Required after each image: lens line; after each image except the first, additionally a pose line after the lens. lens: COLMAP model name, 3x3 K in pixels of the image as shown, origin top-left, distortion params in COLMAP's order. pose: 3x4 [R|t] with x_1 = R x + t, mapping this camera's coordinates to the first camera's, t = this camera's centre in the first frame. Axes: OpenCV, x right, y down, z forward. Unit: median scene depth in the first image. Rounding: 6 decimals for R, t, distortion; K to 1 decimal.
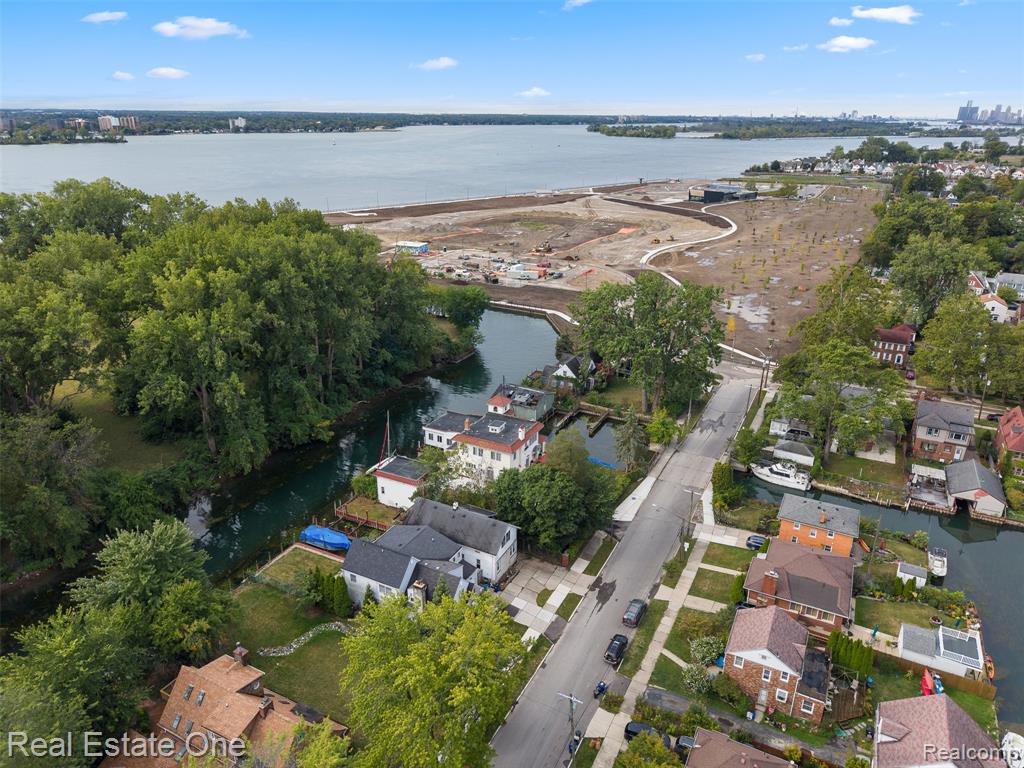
lens RADIAL K [[688.5, 0, 512.0], [0, 688.5, 384.0], [0, 0, 1]] dist [0.016610, -0.013805]
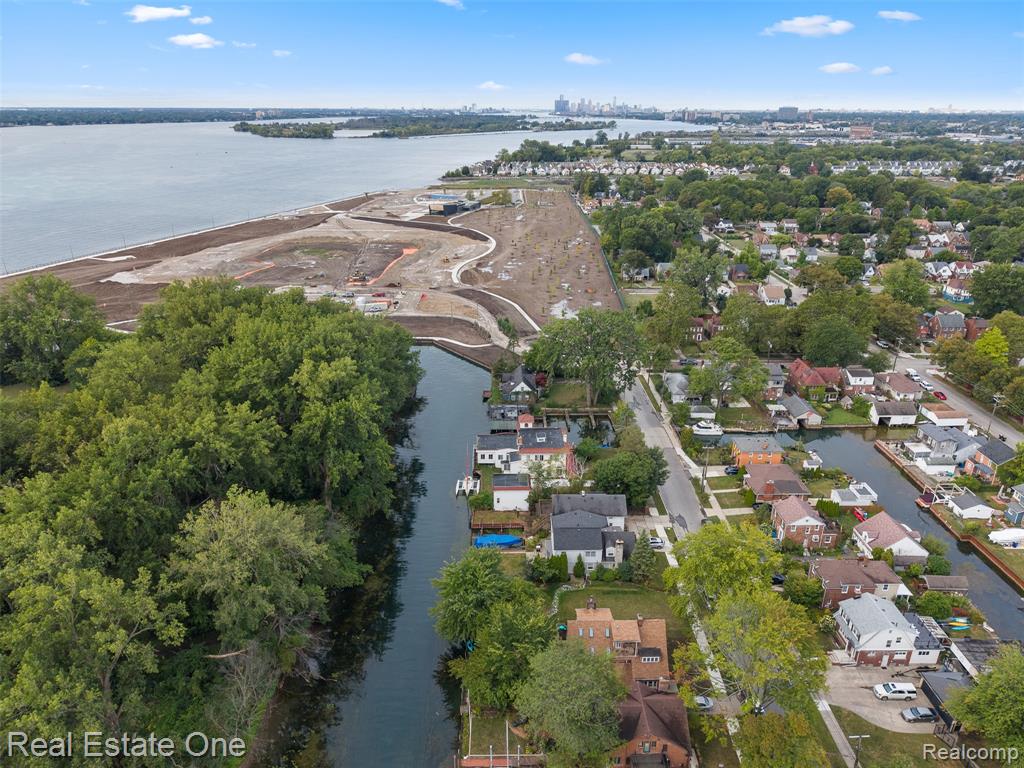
lens RADIAL K [[688.5, 0, 512.0], [0, 688.5, 384.0], [0, 0, 1]] dist [0.016610, -0.013805]
pose [[0.882592, -0.181615, 0.433645, -0.608670], [0.177106, 0.982861, 0.051171, -0.114521], [-0.435506, 0.031638, 0.899630, -0.191953]]
